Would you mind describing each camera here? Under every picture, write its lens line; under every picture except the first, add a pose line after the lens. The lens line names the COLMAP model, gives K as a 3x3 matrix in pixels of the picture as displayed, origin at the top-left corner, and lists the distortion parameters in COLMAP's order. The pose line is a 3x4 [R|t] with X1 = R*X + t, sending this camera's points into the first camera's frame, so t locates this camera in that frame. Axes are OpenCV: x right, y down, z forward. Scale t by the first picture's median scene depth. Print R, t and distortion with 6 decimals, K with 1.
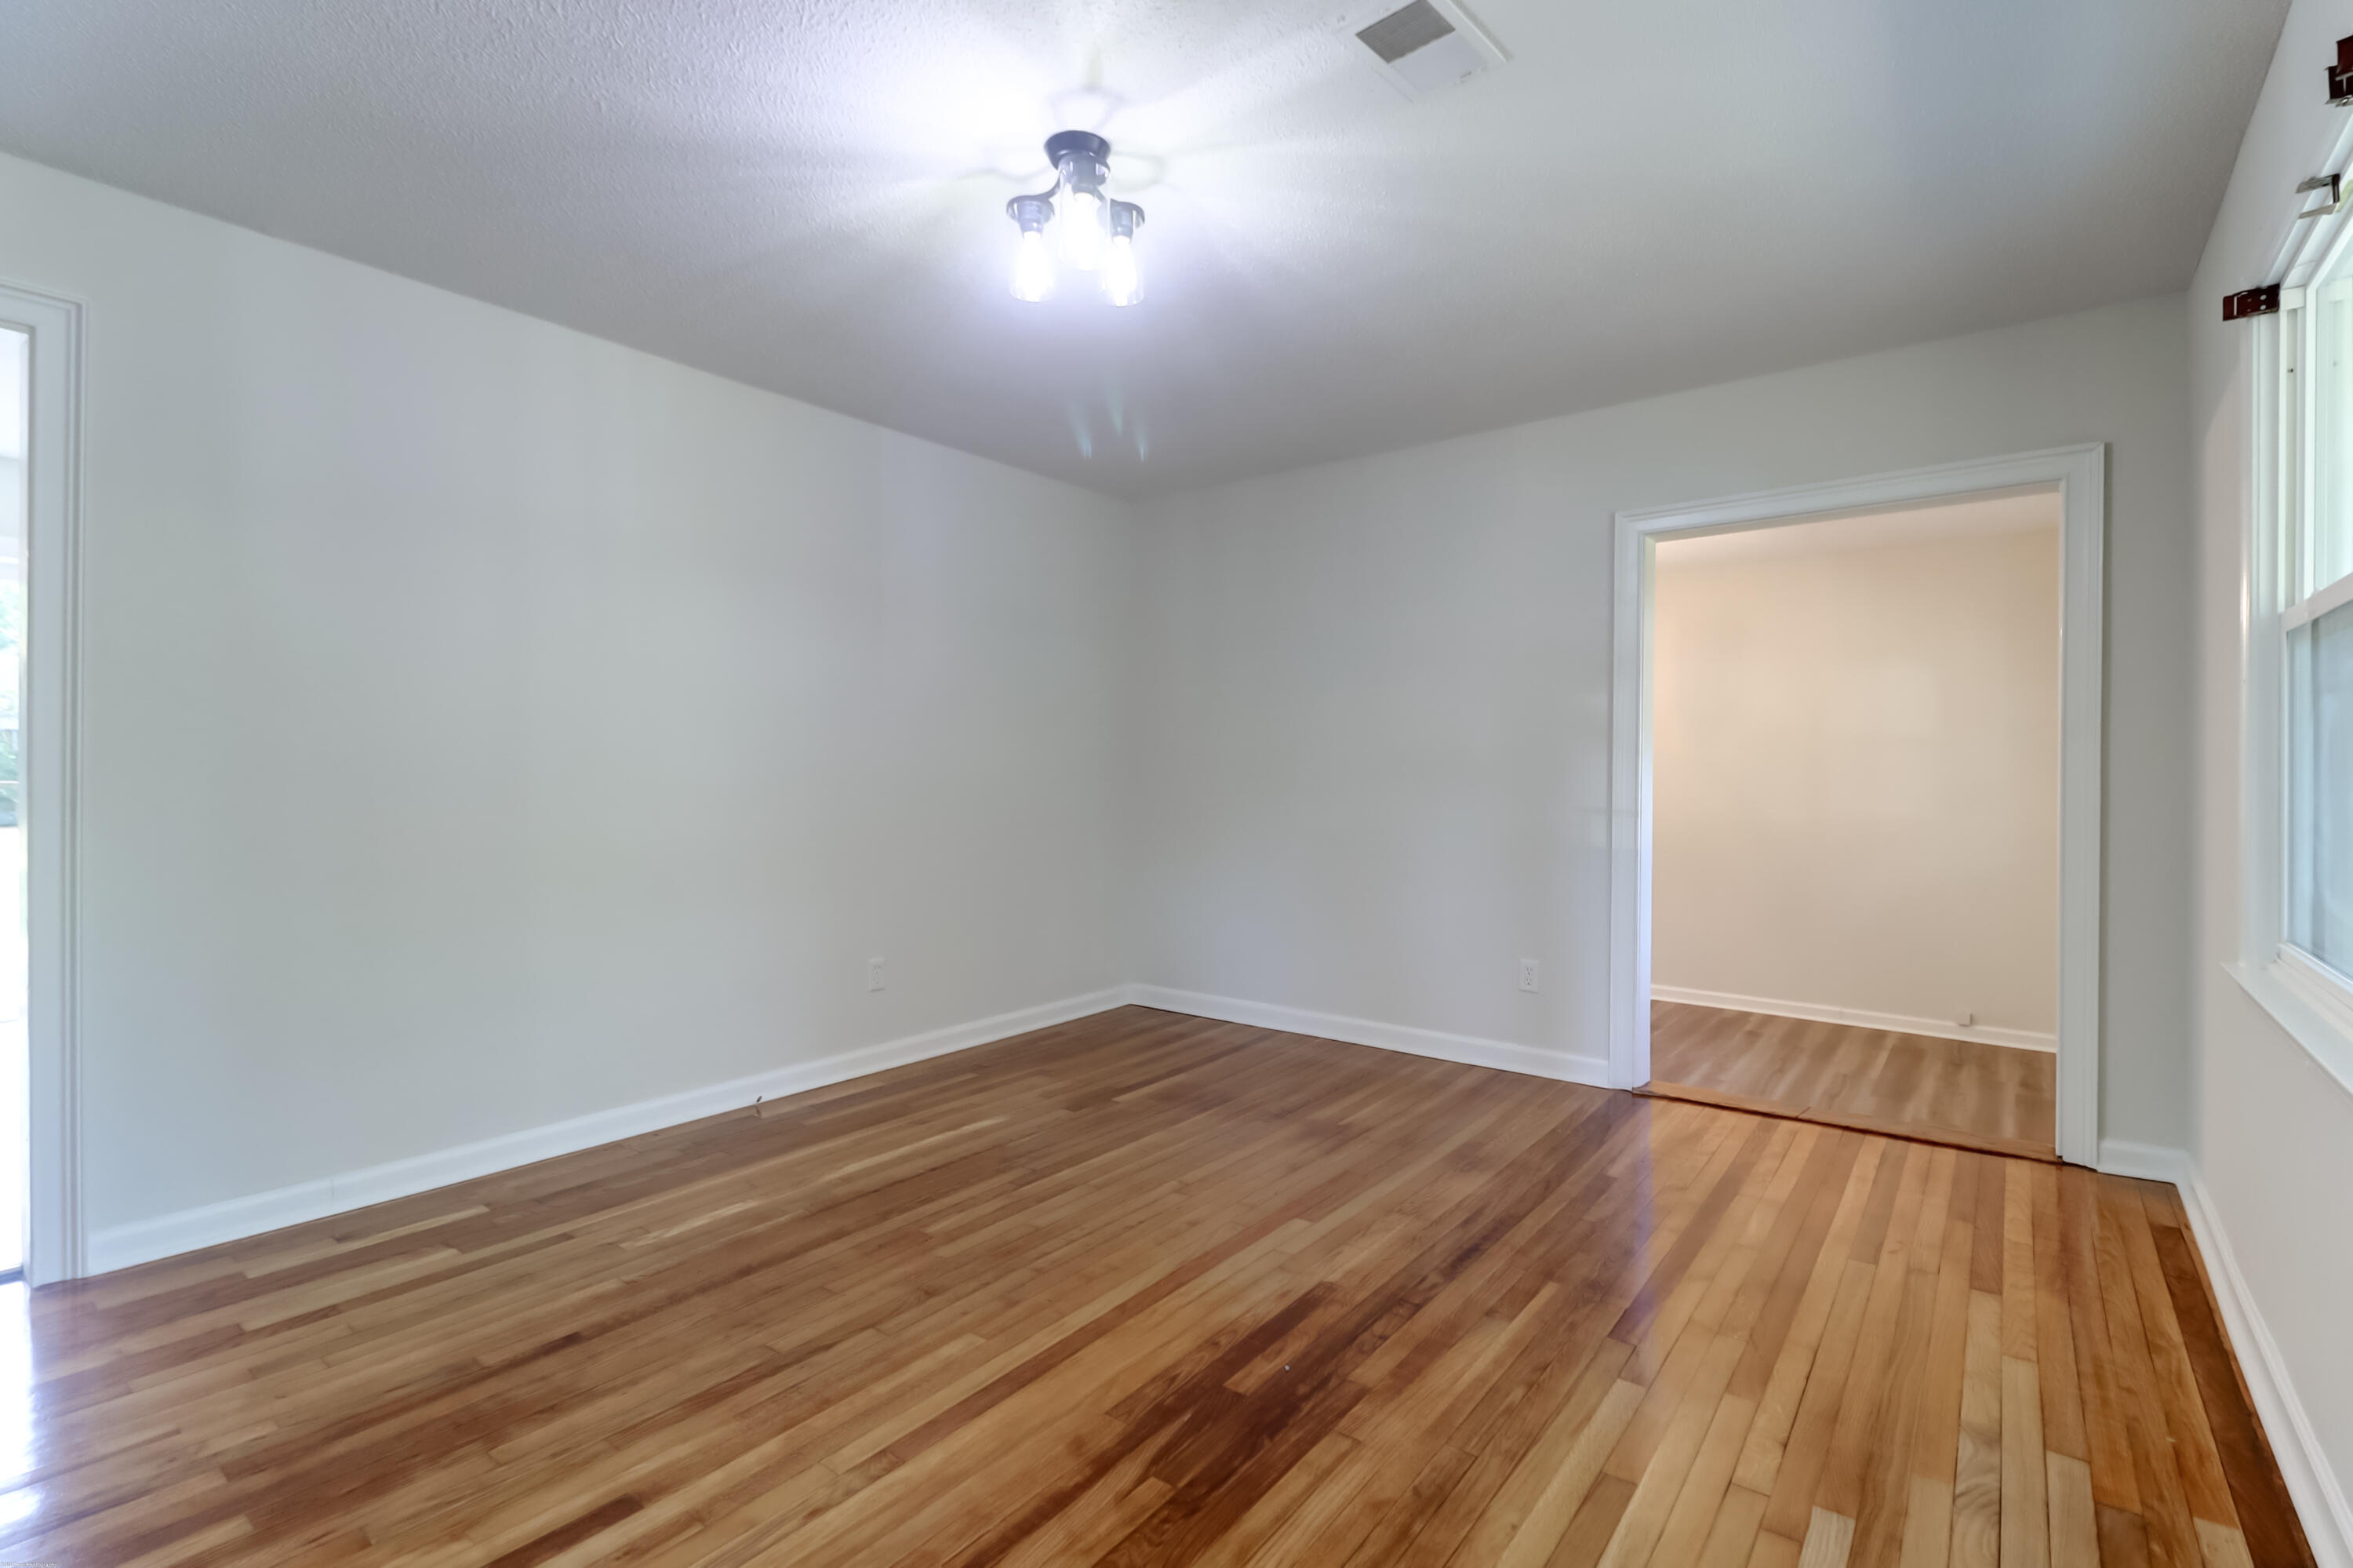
lens RADIAL K [[1086.4, 0, 1176.5], [0, 1086.4, 784.0], [0, 0, 1]] dist [0.012079, 0.000025]
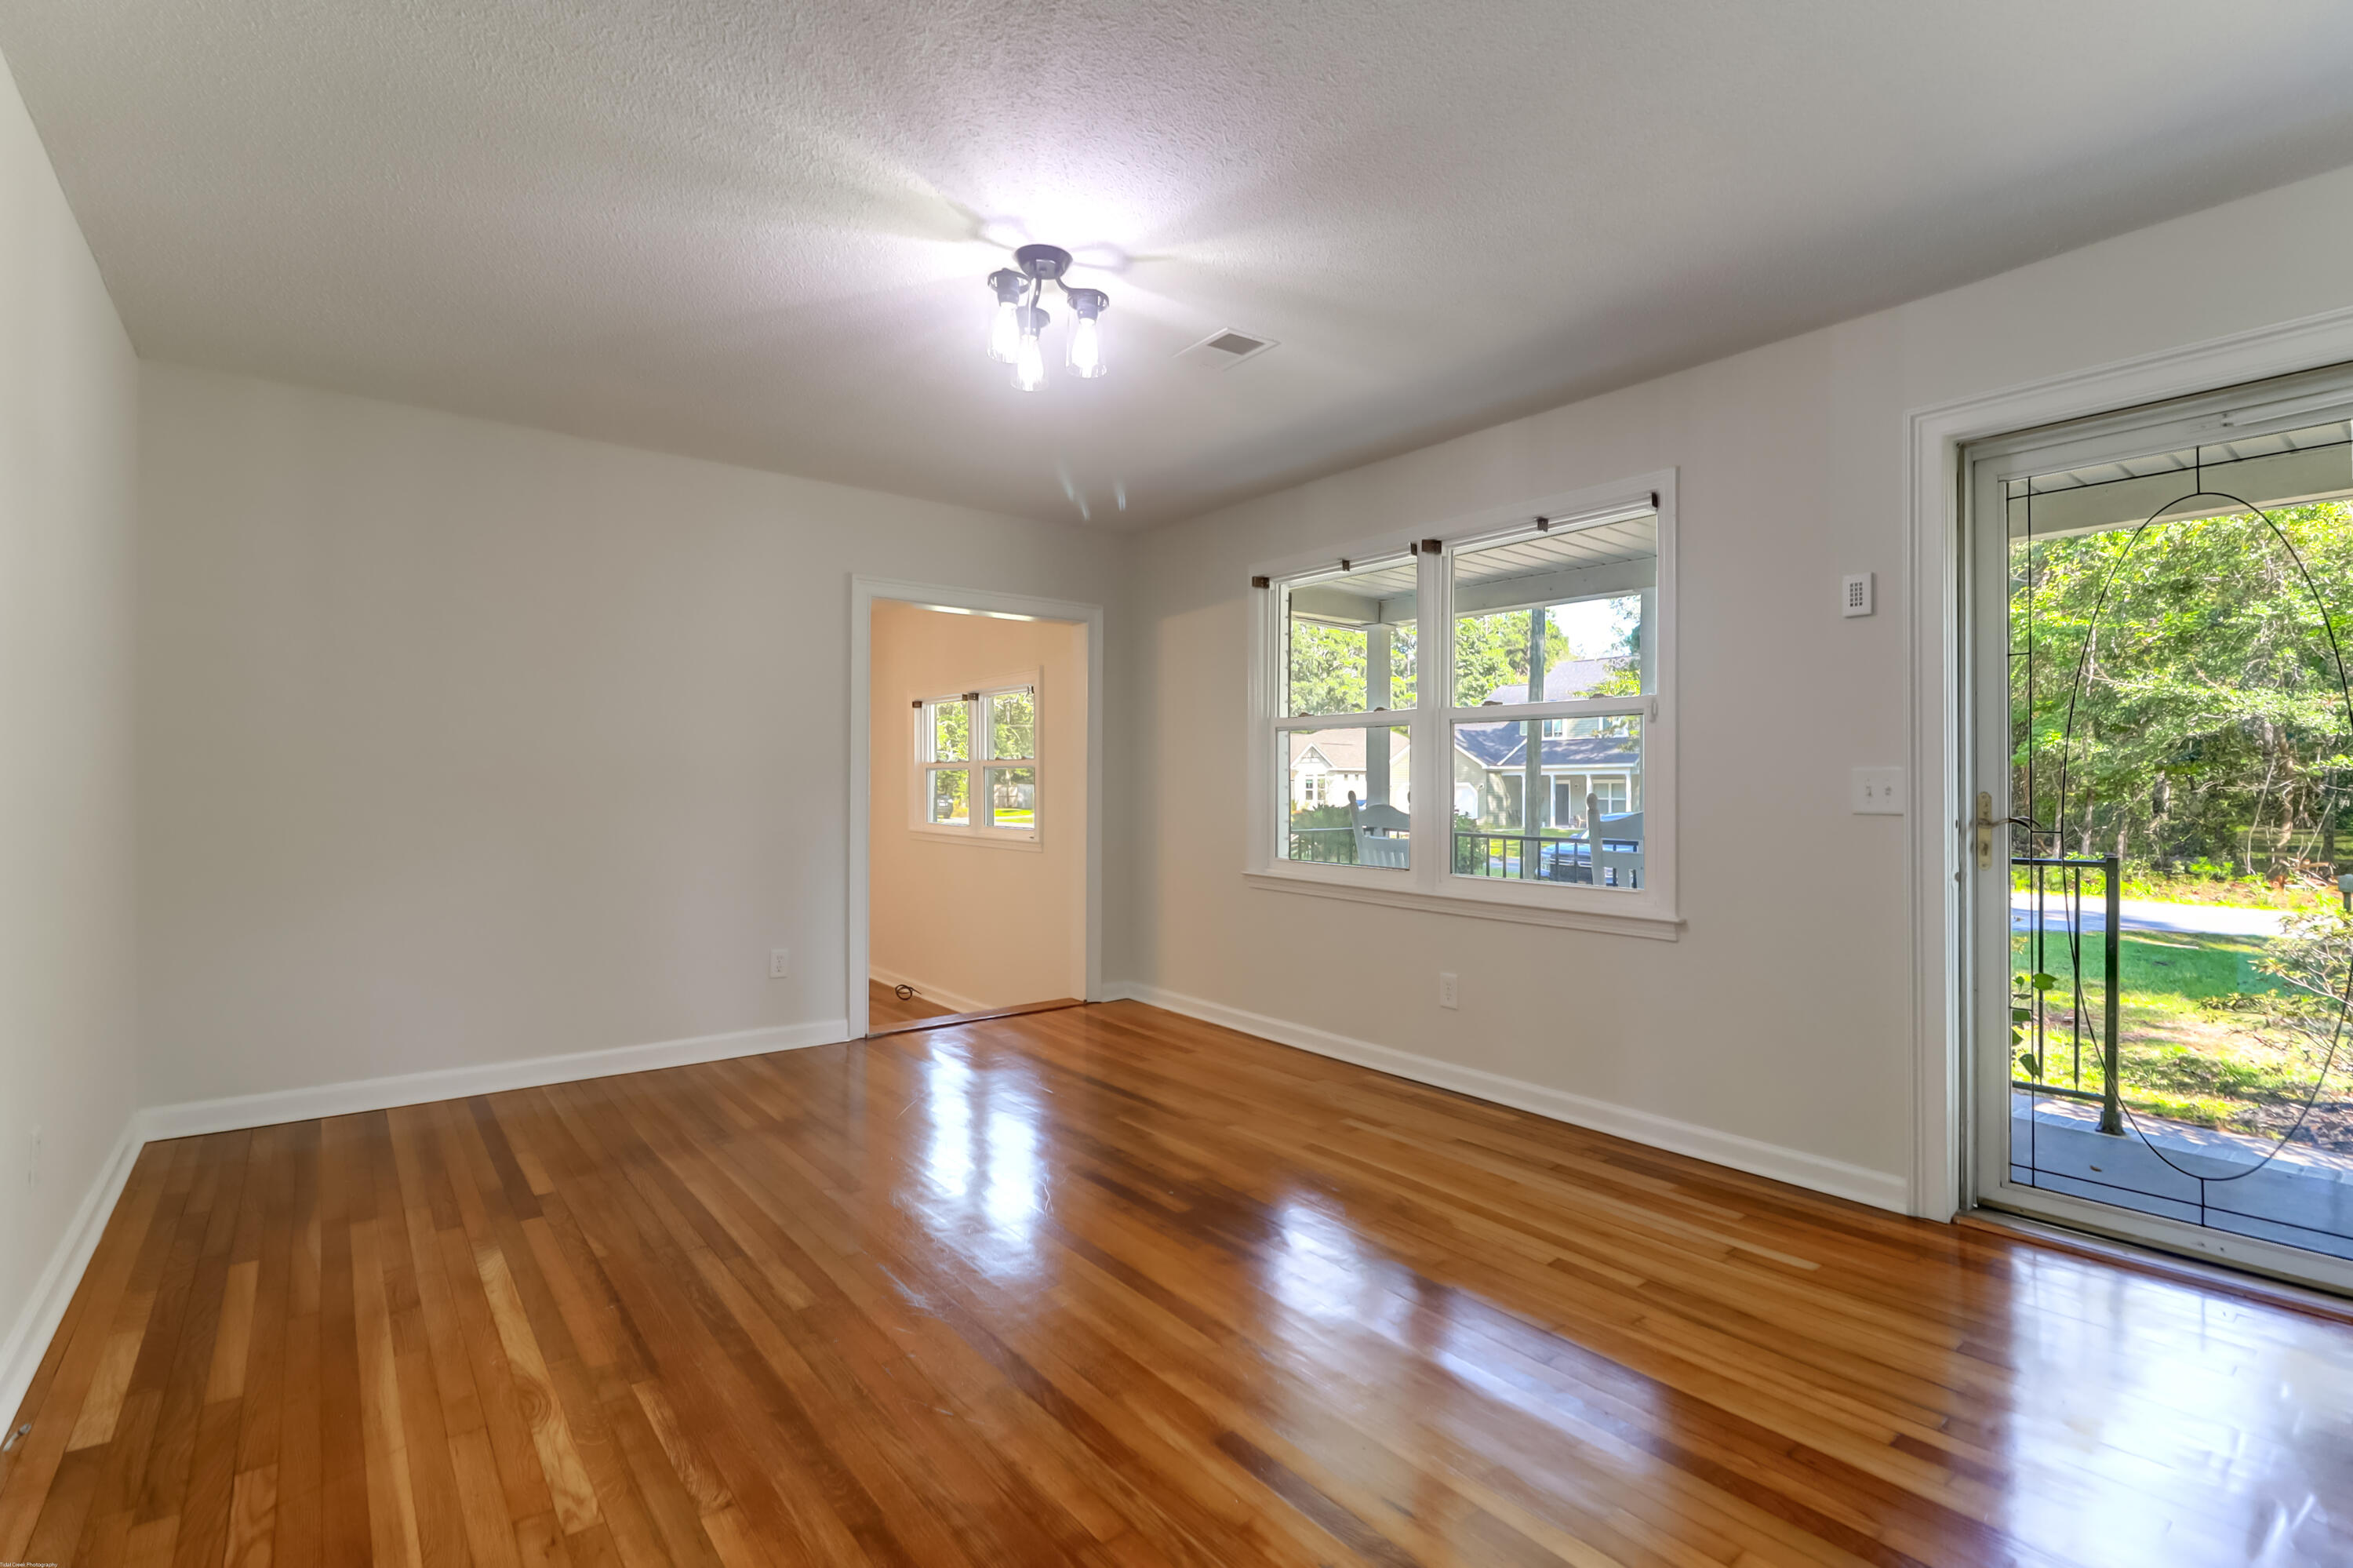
lens RADIAL K [[1077.6, 0, 1182.9], [0, 1077.6, 781.8], [0, 0, 1]] dist [0.015627, -0.000491]
pose [[0.240711, 0.003156, 0.970592, -1.084655], [0.004341, 0.999981, -0.004328, -0.010147], [-0.970587, 0.005255, 0.240692, 0.523424]]
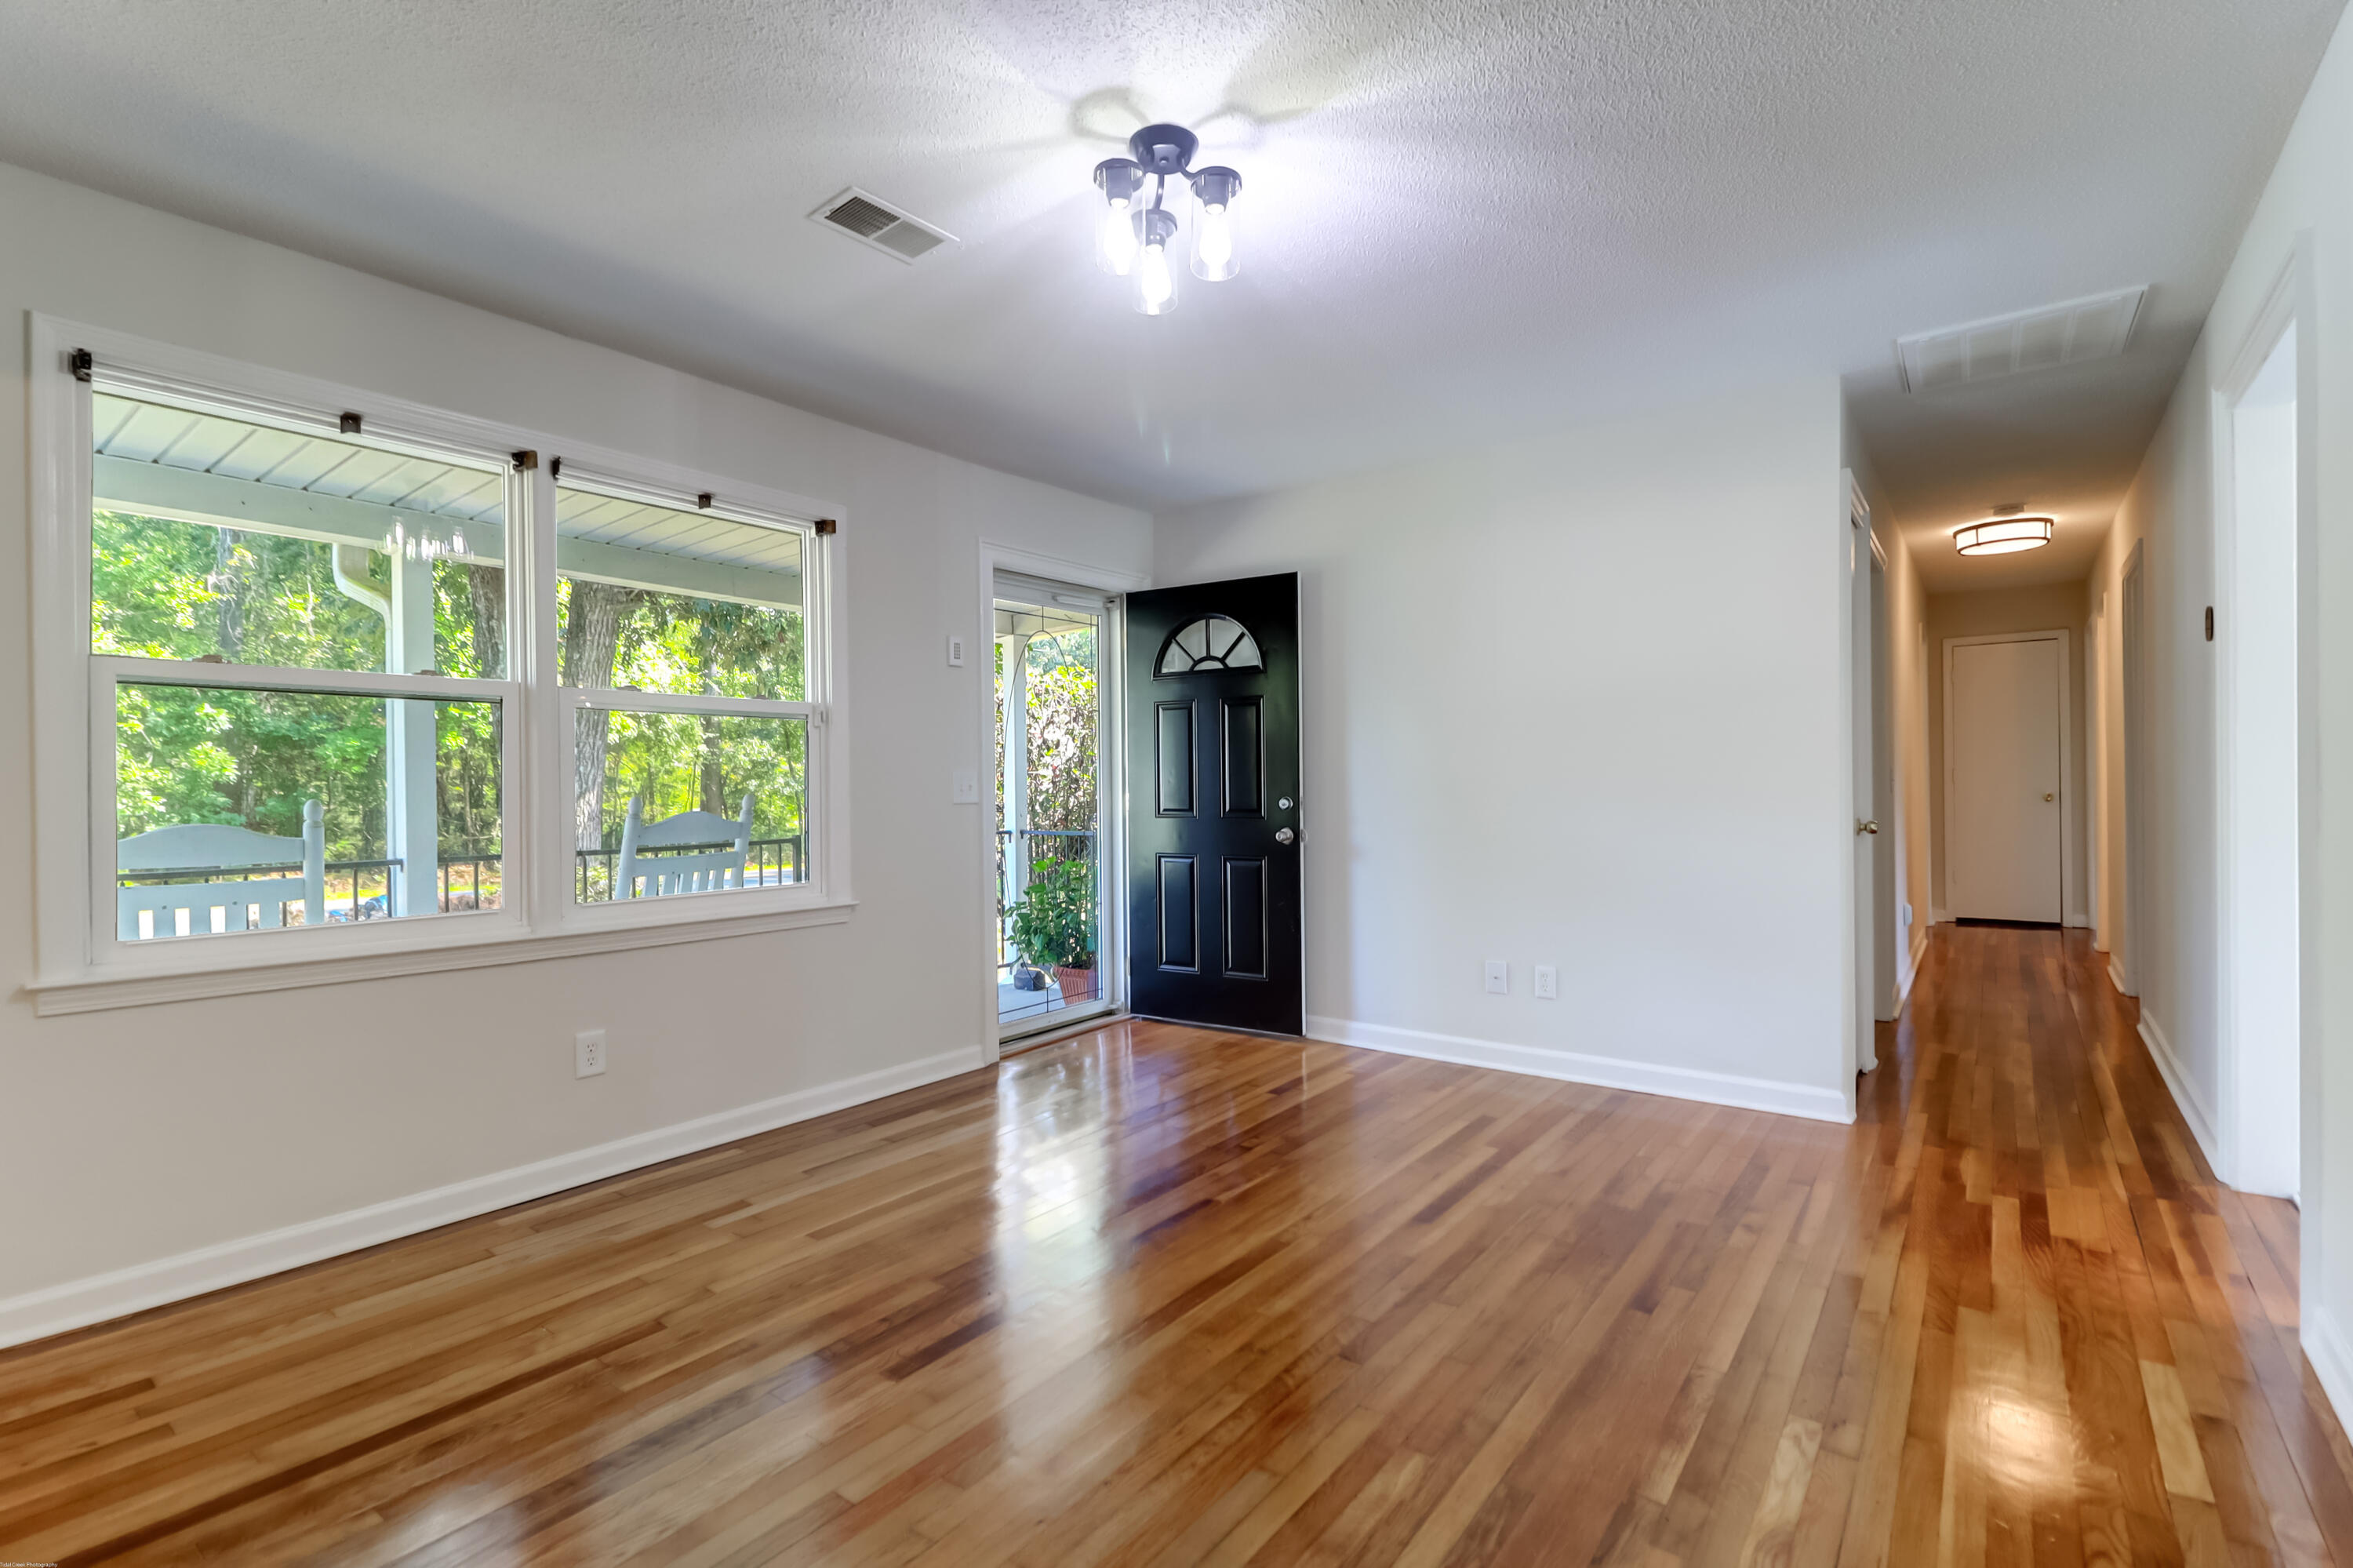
lens RADIAL K [[1077.6, 0, 1182.9], [0, 1077.6, 781.8], [0, 0, 1]] dist [0.015627, -0.000491]
pose [[-0.999922, 0.010085, -0.007428, -0.086313], [0.010055, 0.999941, 0.004057, -0.015654], [0.007469, 0.003982, -0.999964, 1.800480]]
